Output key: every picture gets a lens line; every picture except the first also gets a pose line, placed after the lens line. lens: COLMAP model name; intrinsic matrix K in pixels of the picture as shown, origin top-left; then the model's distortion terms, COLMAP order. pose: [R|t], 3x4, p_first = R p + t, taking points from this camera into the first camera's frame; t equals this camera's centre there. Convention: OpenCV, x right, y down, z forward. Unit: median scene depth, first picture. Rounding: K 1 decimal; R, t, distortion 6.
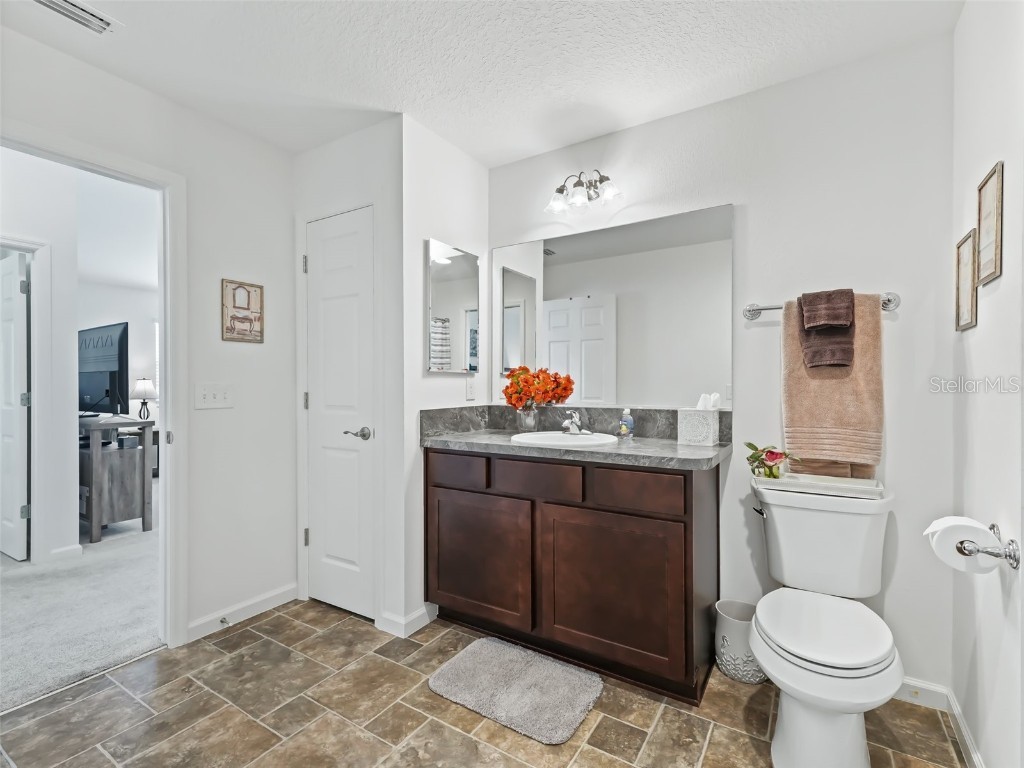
lens RADIAL K [[478.1, 0, 512.0], [0, 478.1, 384.0], [0, 0, 1]] dist [0.000372, -0.000056]
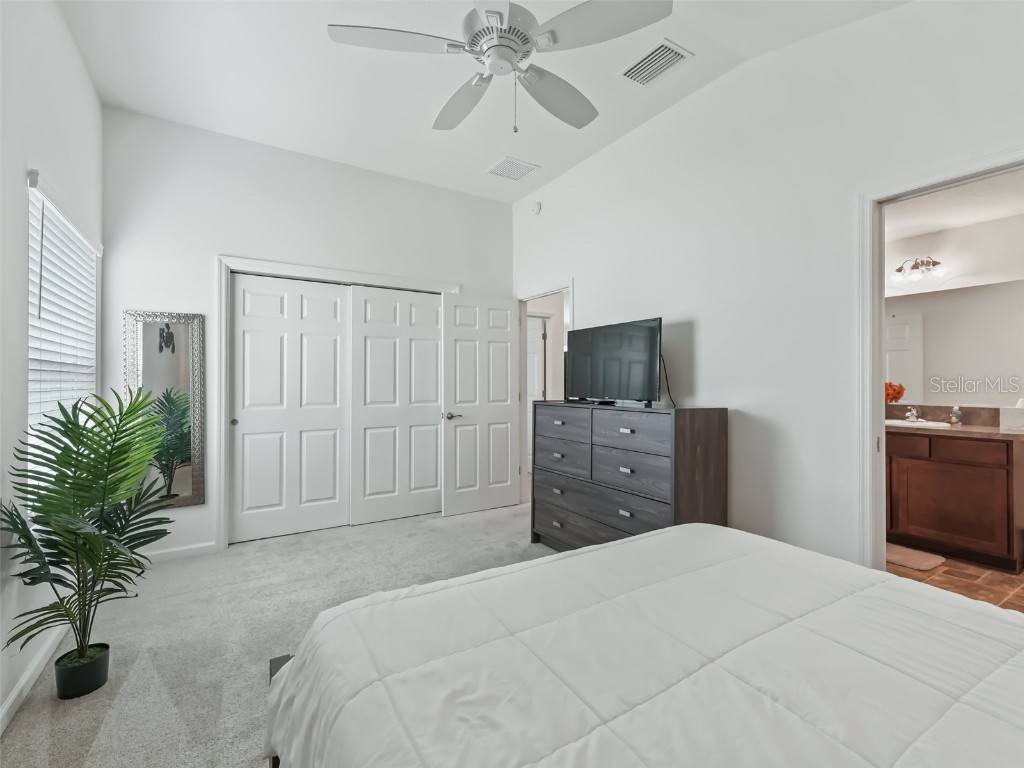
lens RADIAL K [[463.2, 0, 513.7], [0, 463.2, 376.2], [0, 0, 1]] dist [-0.001330, -0.000468]
pose [[0.898124, -0.000142, -0.439743, -0.405083], [-0.004237, 0.999951, -0.008976, -0.029448], [0.439723, 0.009924, 0.898079, -1.032769]]
